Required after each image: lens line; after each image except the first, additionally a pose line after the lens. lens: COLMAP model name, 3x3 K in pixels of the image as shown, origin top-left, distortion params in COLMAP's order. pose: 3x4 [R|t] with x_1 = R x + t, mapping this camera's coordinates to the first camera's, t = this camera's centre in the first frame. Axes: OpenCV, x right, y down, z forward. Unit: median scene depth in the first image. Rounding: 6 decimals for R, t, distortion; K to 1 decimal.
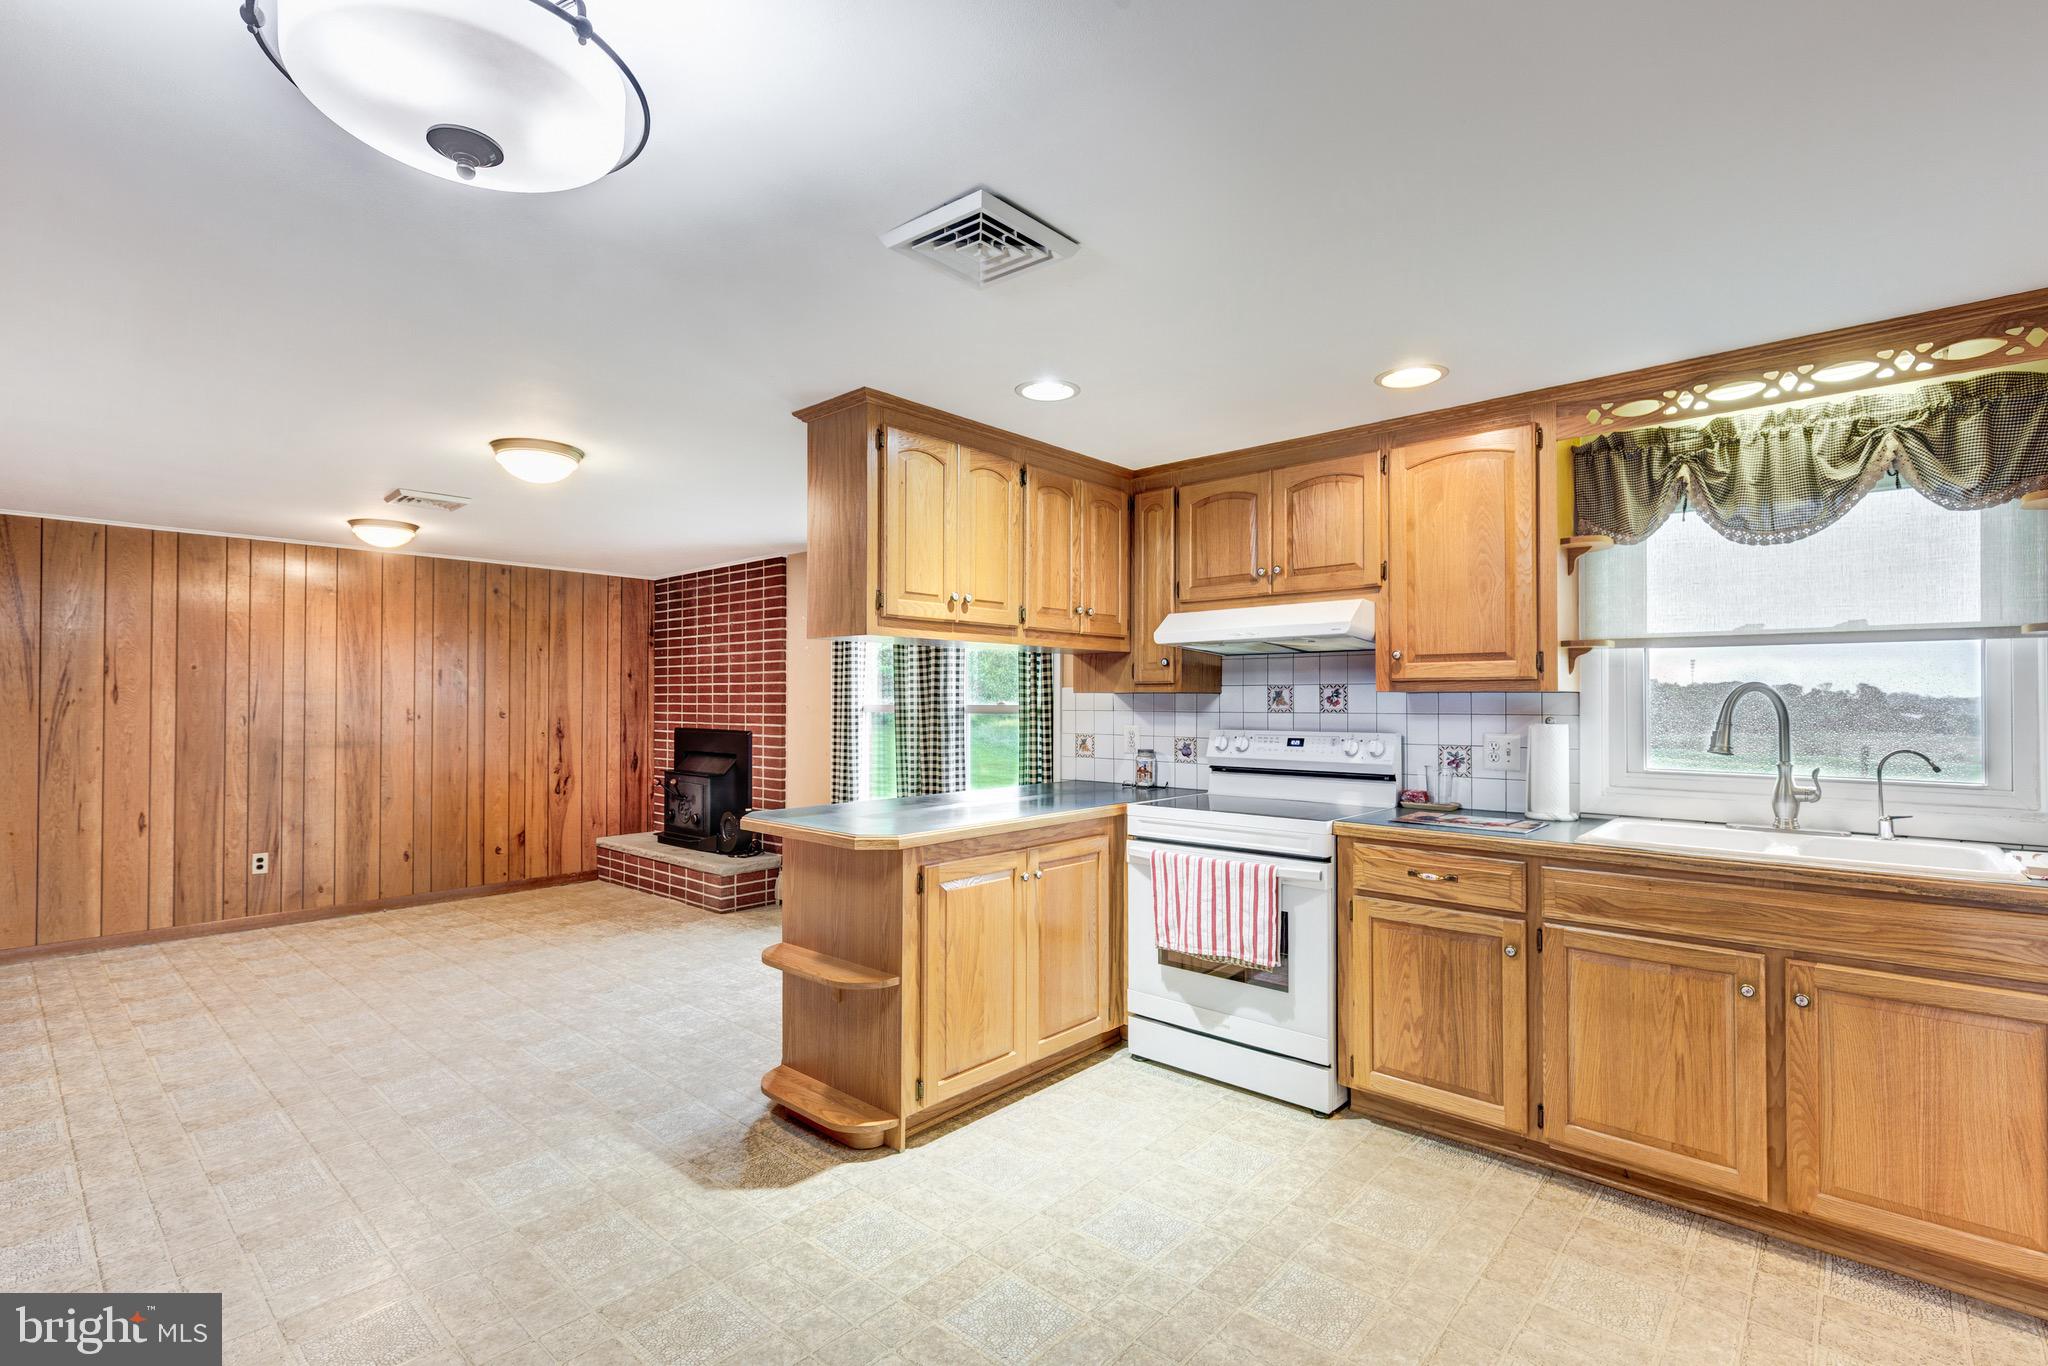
lens RADIAL K [[948.9, 0, 1021.5], [0, 948.9, 689.7], [0, 0, 1]] dist [0.005024, -0.002211]
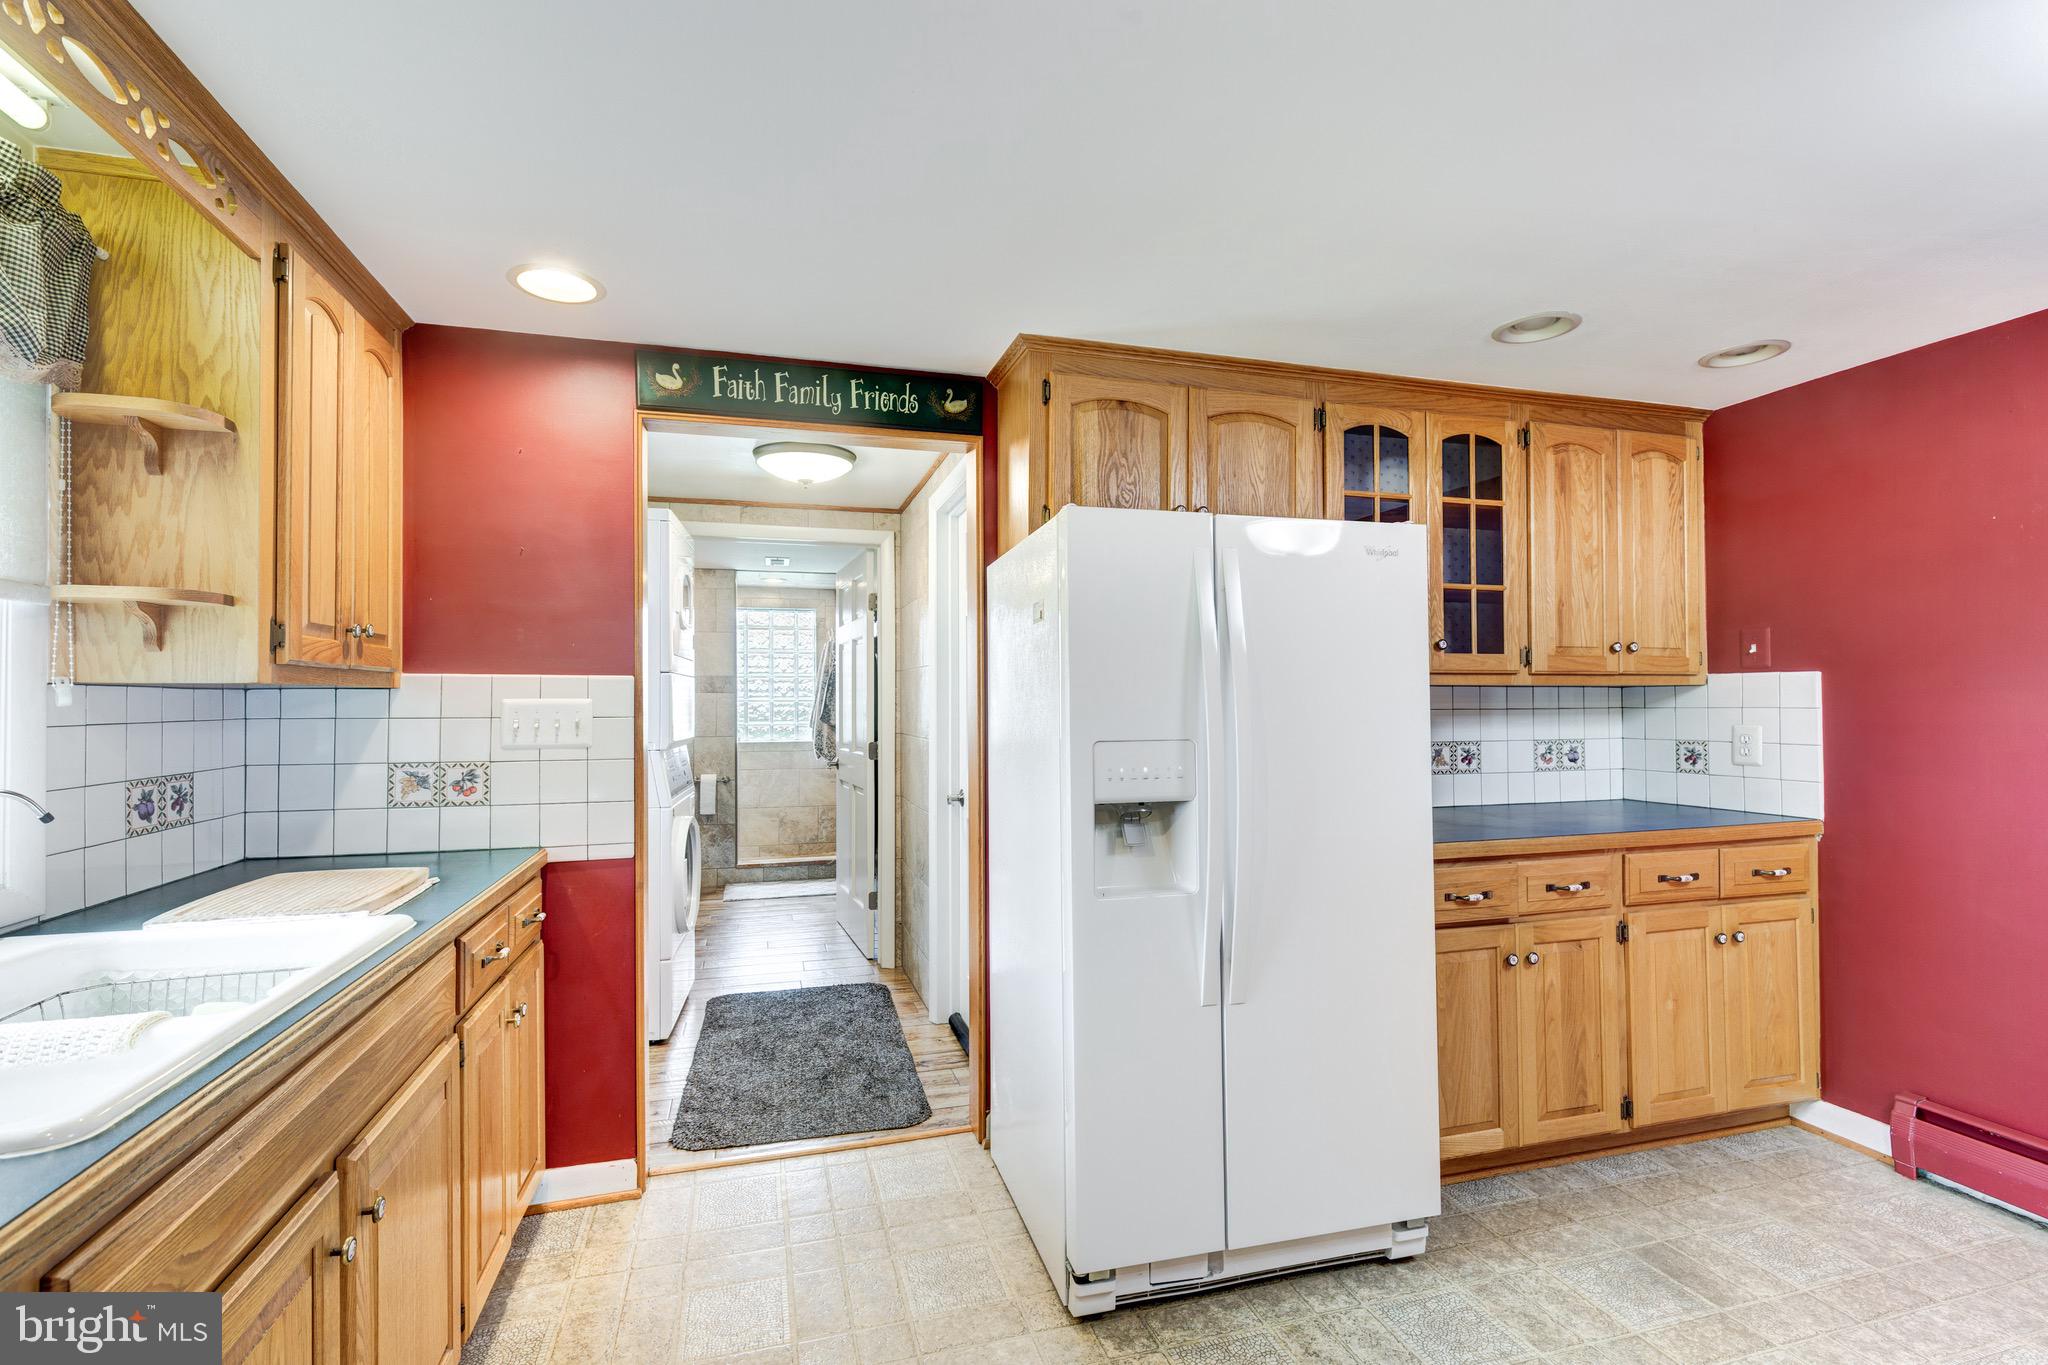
lens RADIAL K [[948.9, 0, 1008.5], [0, 948.9, 681.2], [0, 0, 1]] dist [0.005024, -0.002211]
pose [[-0.844892, 0.010209, 0.534839, 0.427519], [-0.004636, 0.999641, -0.026404, 0.016711], [-0.534917, -0.024788, -0.844541, 1.528810]]
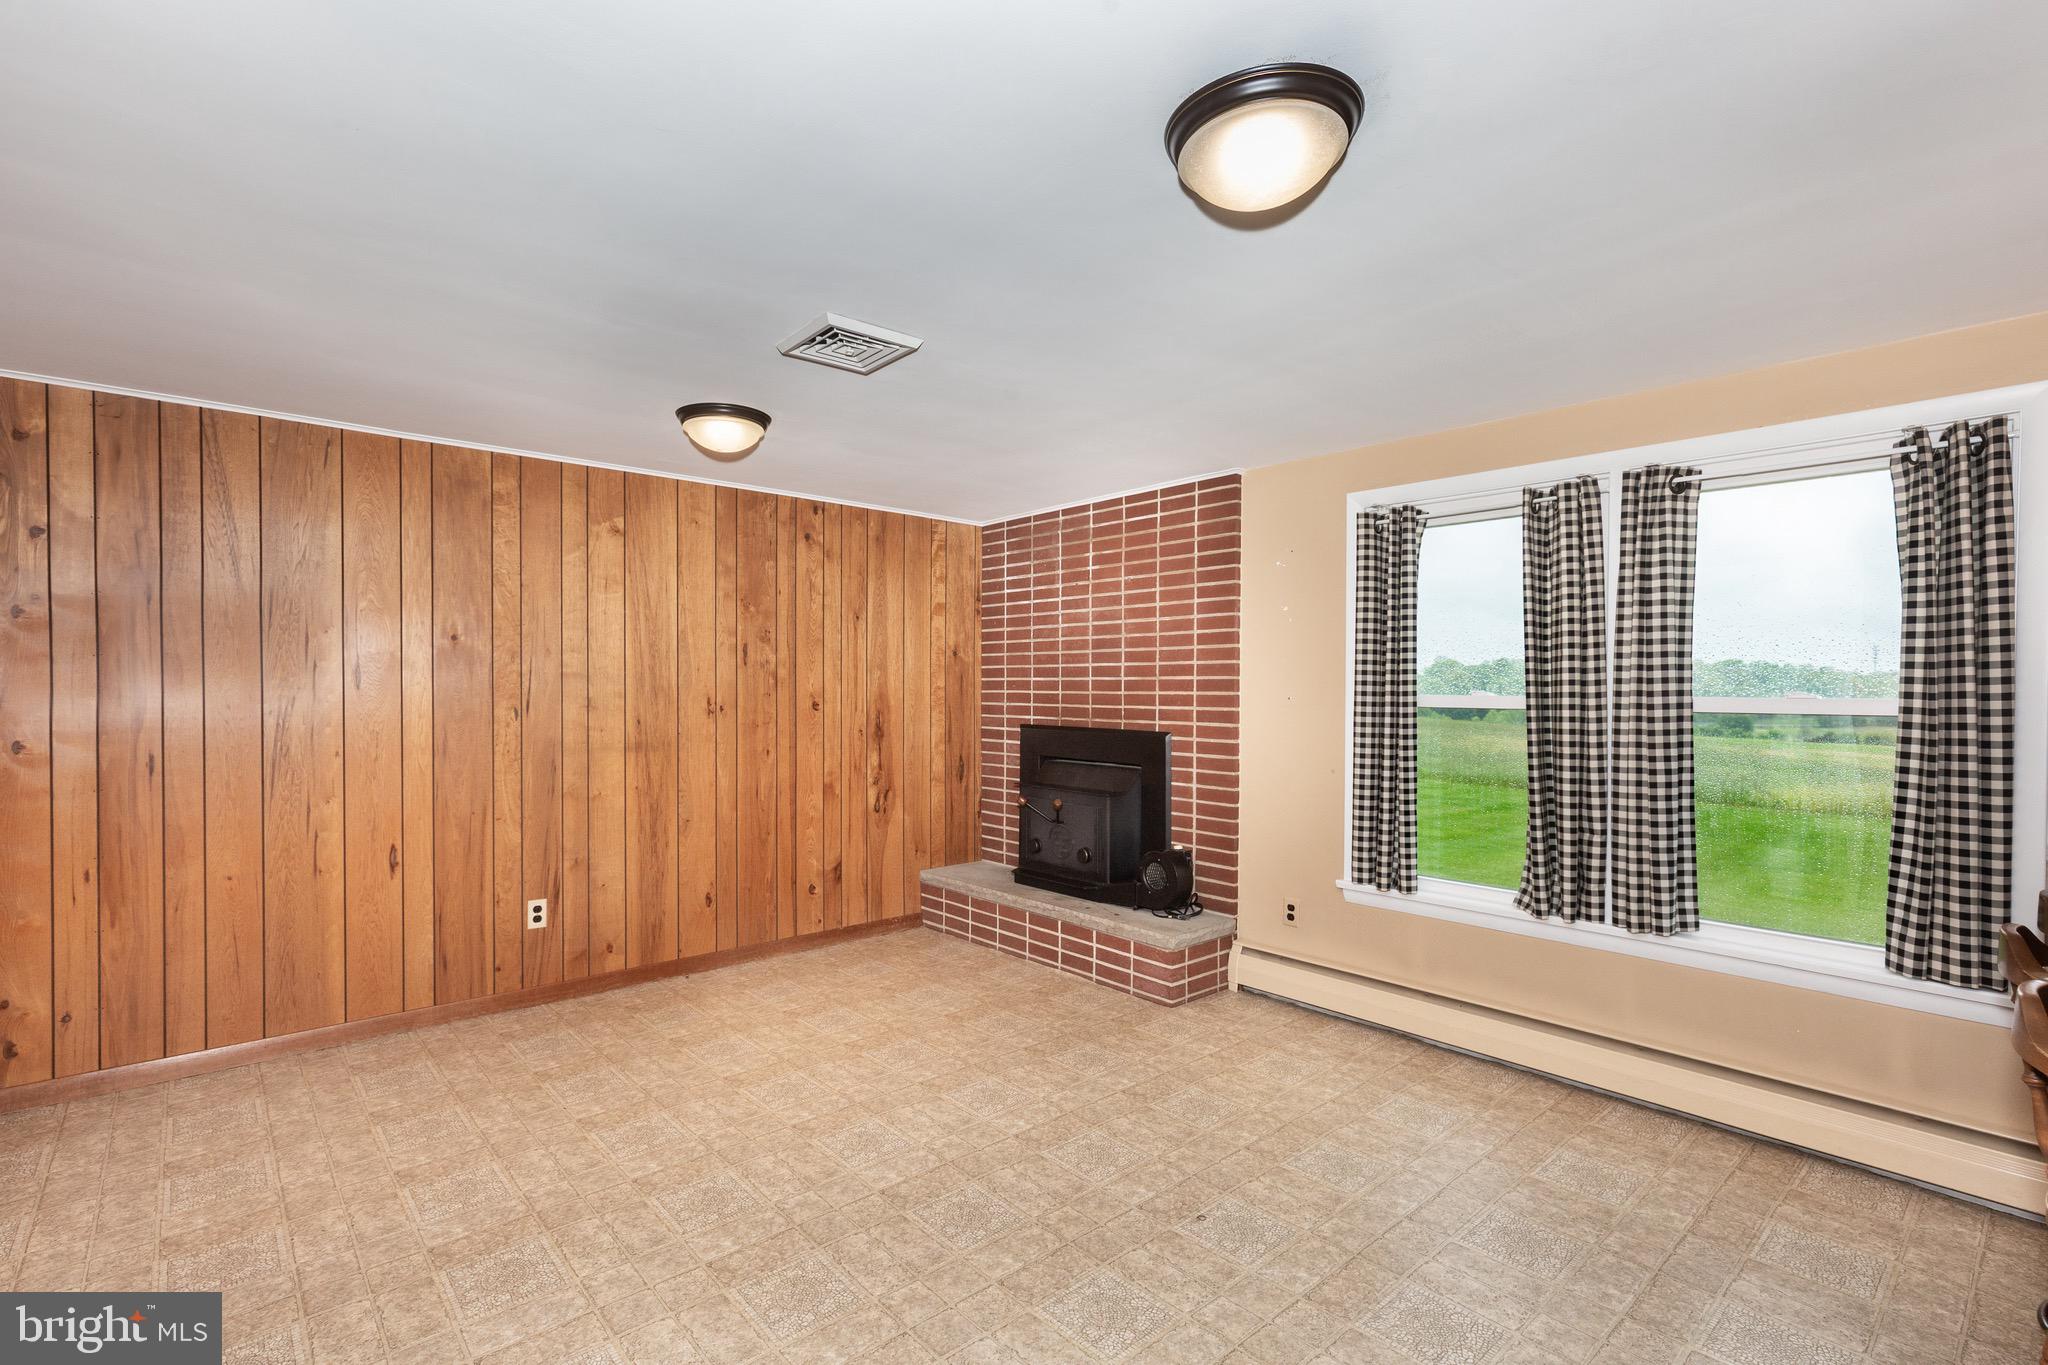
lens RADIAL K [[948.9, 0, 992.8], [0, 948.9, 683.2], [0, 0, 1]] dist [0.005024, -0.002211]
pose [[0.991879, 0.004072, -0.127116, -0.564331], [-0.003252, 0.999973, 0.006661, 0.007091], [0.127140, -0.006193, 0.991865, 0.514440]]
